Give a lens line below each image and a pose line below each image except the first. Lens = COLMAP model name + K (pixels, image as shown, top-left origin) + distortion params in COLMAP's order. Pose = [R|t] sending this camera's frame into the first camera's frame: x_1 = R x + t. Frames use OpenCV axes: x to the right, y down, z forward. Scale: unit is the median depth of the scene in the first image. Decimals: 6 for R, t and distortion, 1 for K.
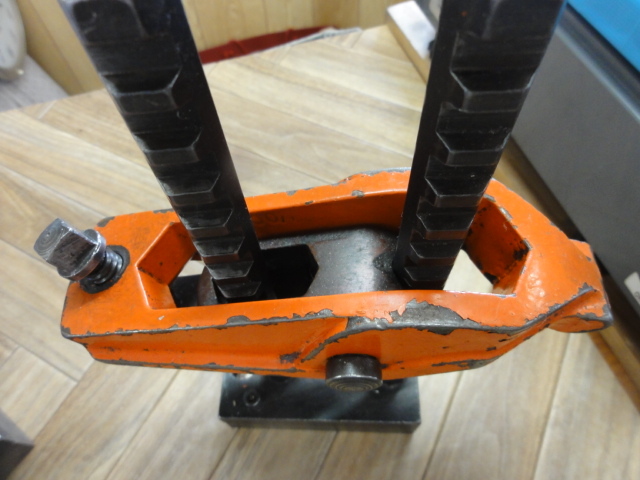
lens RADIAL K [[448.8, 0, 319.2], [0, 448.8, 229.7], [0, 0, 1]] dist [-0.000831, -0.001607]
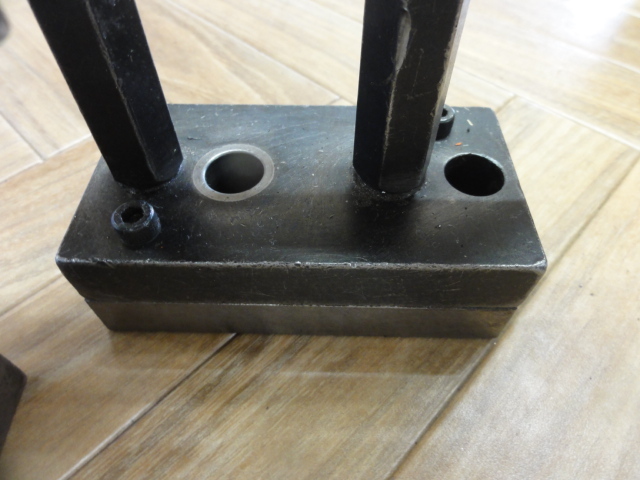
lens RADIAL K [[452.4, 0, 320.0], [0, 452.4, 240.0], [0, 0, 1]] dist [-0.000882, -0.004952]
pose [[0.958017, 0.248748, -0.142578, -0.078930], [-0.263033, 0.960409, -0.091810, 0.390615], [0.114095, 0.125458, 0.985516, 0.456954]]
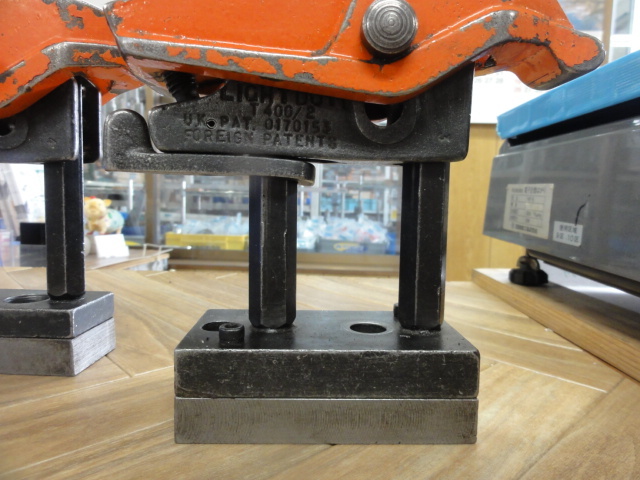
lens RADIAL K [[452.4, 0, 320.0], [0, 452.4, 240.0], [0, 0, 1]] dist [-0.000882, -0.004952]
pose [[0.939605, 0.088286, -0.330679, 0.238168], [-0.319203, 0.574665, -0.753571, 0.595036], [0.123500, 0.813613, 0.568139, 0.434093]]
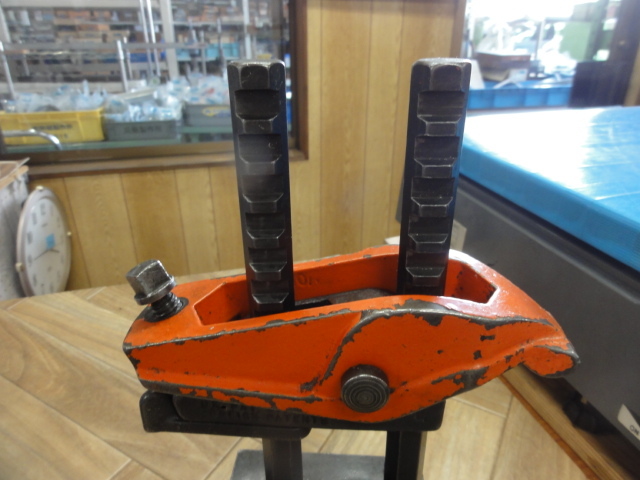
lens RADIAL K [[452.4, 0, 320.0], [0, 452.4, 240.0], [0, 0, 1]] dist [-0.000882, -0.004952]
pose [[0.998688, 0.049020, -0.014841, -0.020607], [-0.049171, 0.836577, -0.545638, 0.316860], [-0.014331, 0.545652, 0.837889, -0.093629]]
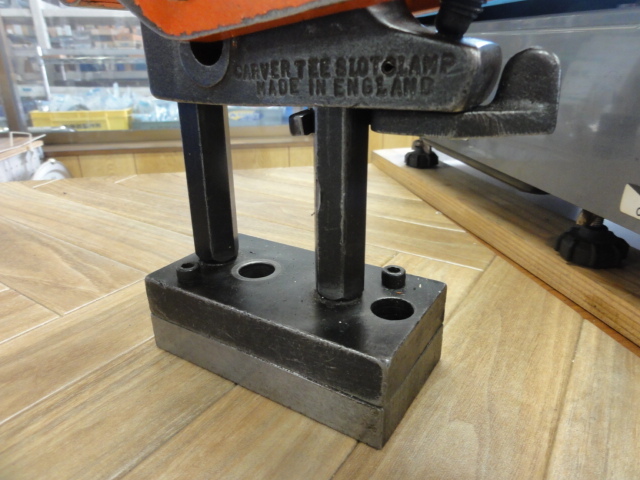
lens RADIAL K [[452.4, 0, 320.0], [0, 452.4, 240.0], [0, 0, 1]] dist [-0.000882, -0.004952]
pose [[0.993478, 0.066587, -0.092561, 0.210273], [-0.108780, 0.796830, -0.594330, 0.563072], [0.034181, 0.600523, 0.798877, 0.337126]]
